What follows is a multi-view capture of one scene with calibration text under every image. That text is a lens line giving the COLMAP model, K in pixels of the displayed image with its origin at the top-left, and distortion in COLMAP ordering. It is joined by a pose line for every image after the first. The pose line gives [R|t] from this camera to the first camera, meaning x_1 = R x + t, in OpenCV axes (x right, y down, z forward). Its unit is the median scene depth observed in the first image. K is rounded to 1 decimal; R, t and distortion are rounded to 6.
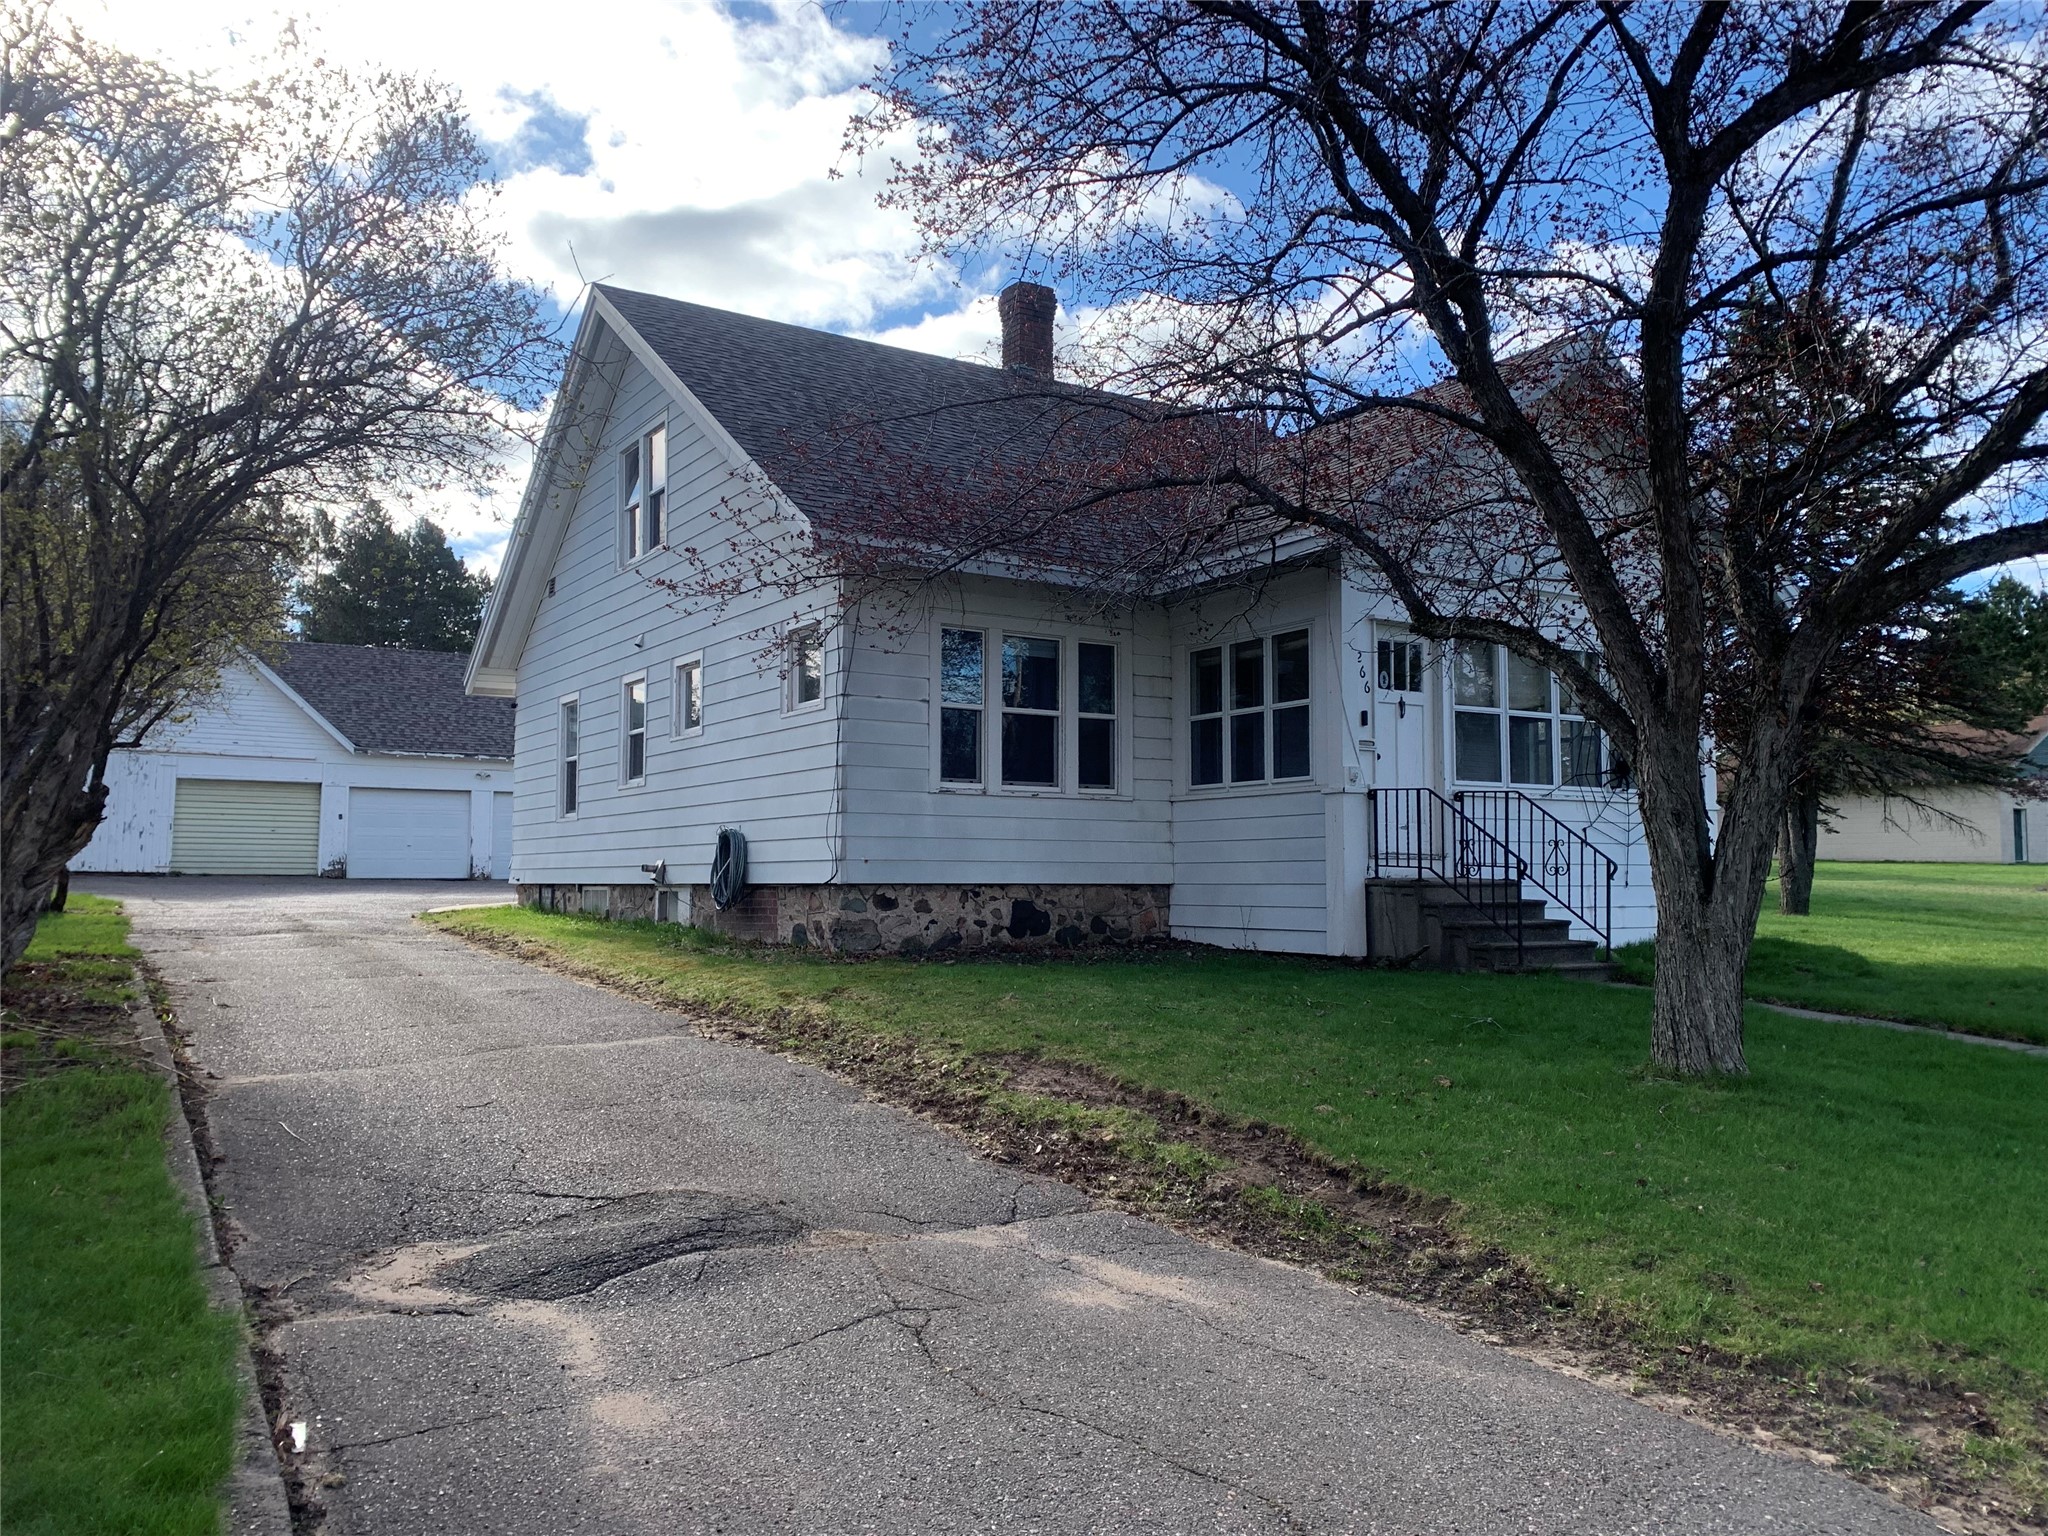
lens RADIAL K [[1547.4, 0, 1027.2], [0, 1547.4, 764.6], [0, 0, 1]] dist [0.009240, 0.000637]
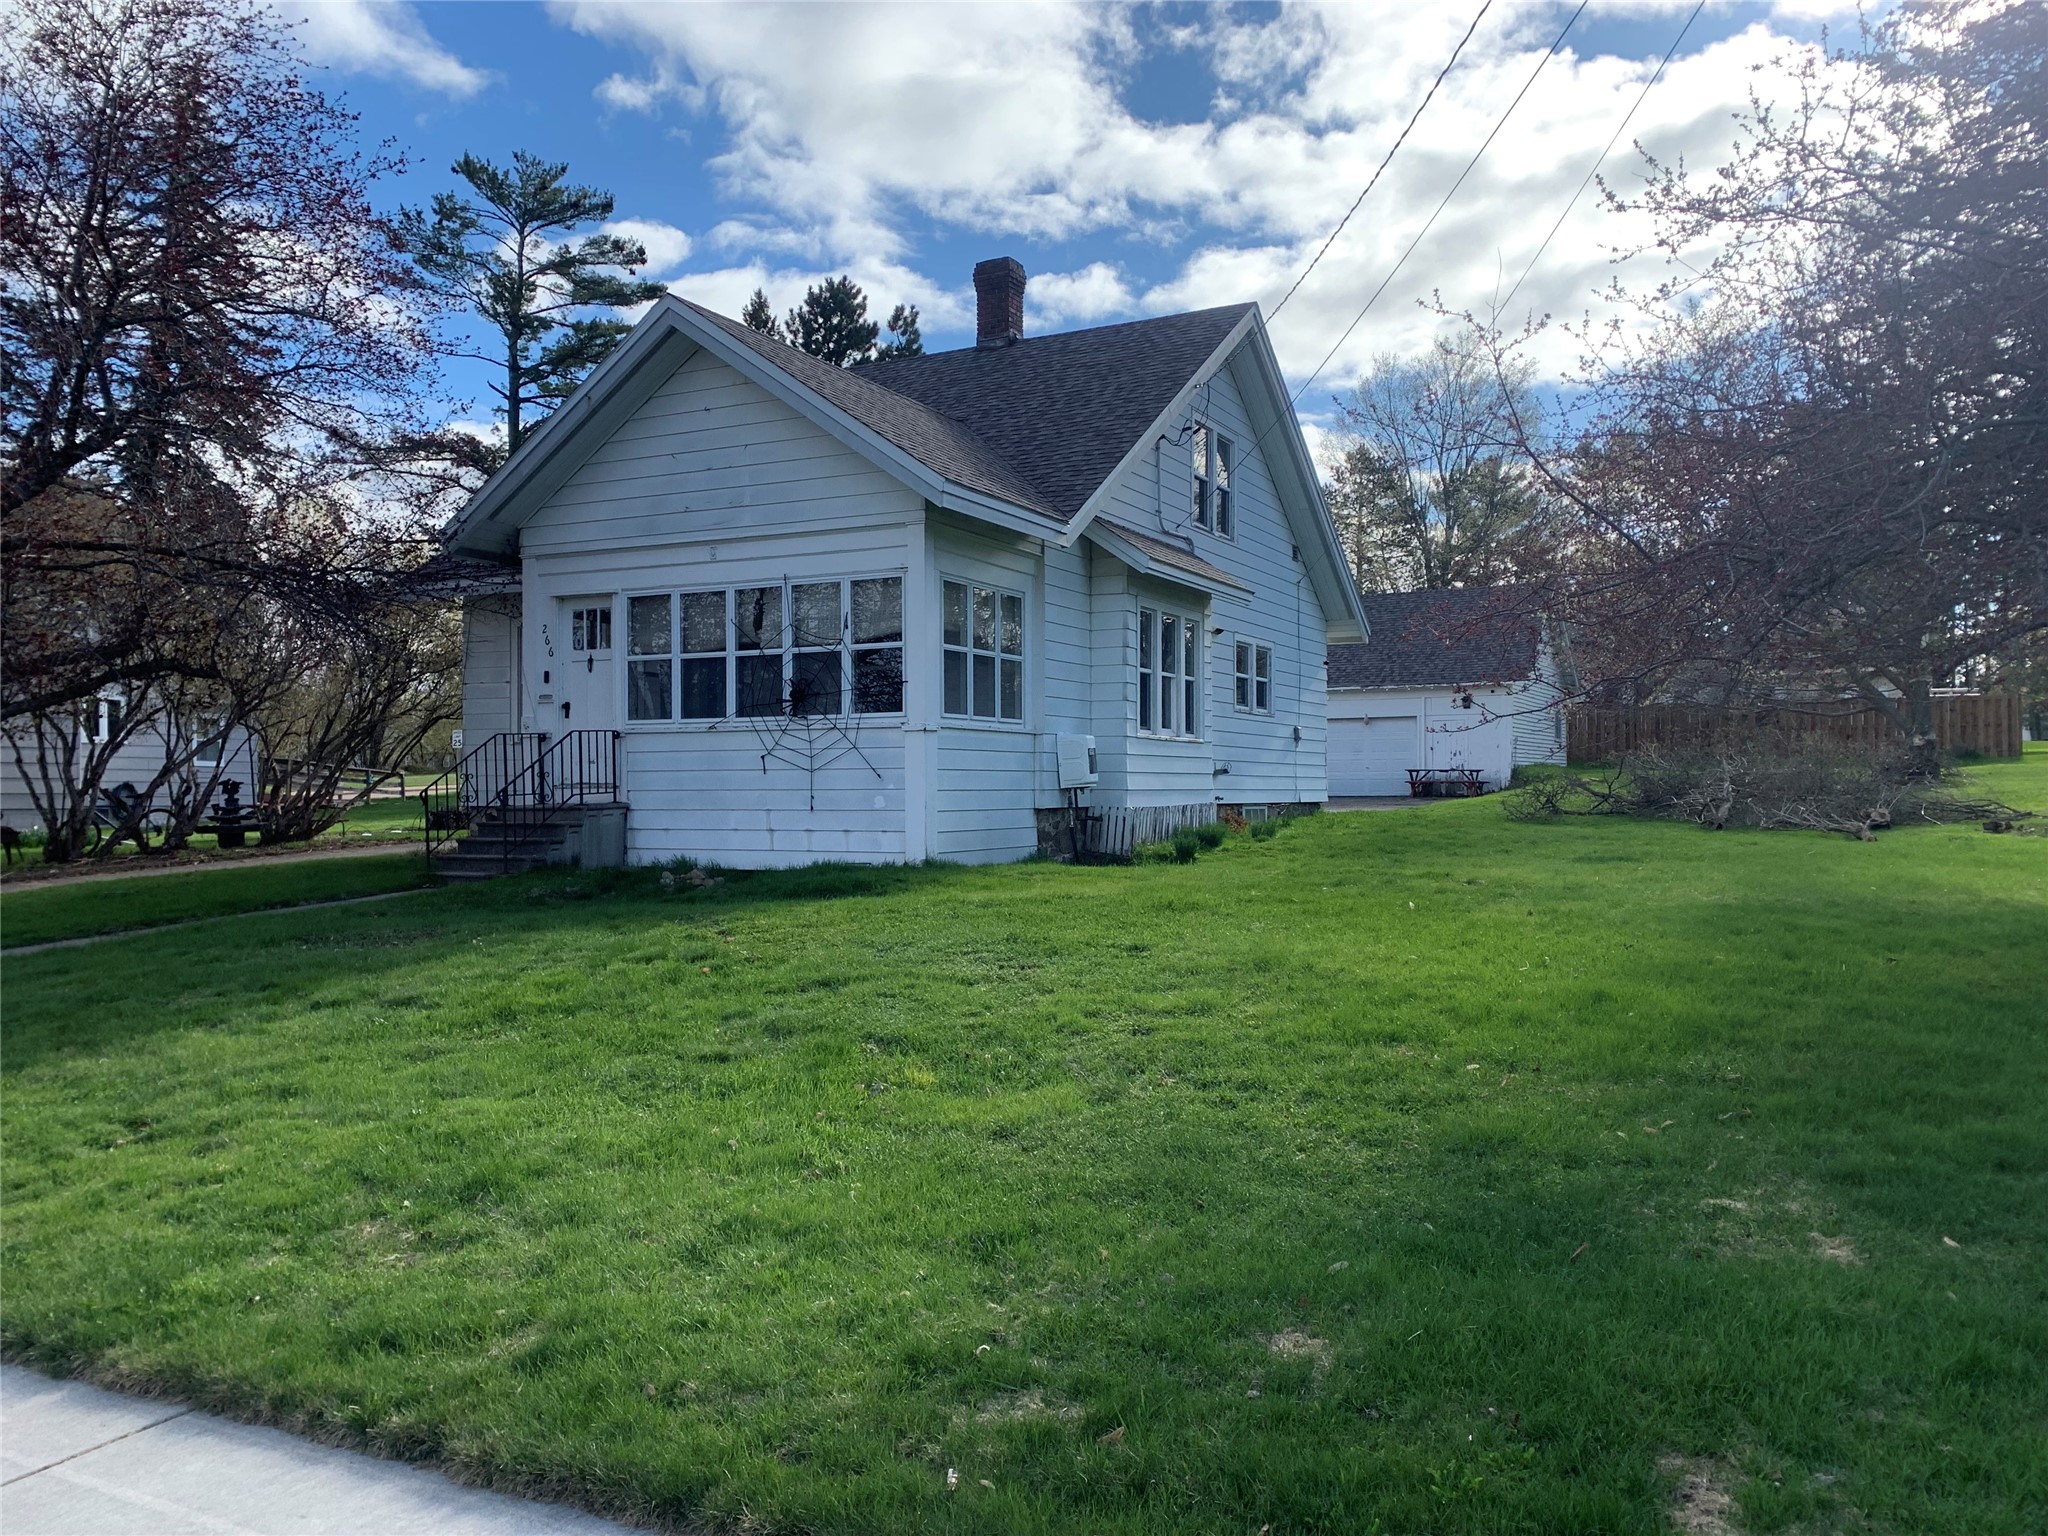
lens RADIAL K [[1547.4, 0, 1022.8], [0, 1547.4, 769.2], [0, 0, 1]] dist [0.009240, 0.000637]
pose [[0.497587, -0.007906, -0.867378, 1.509146], [0.069327, 0.997122, 0.030683, 0.033261], [0.864639, -0.075400, 0.496703, 0.701713]]
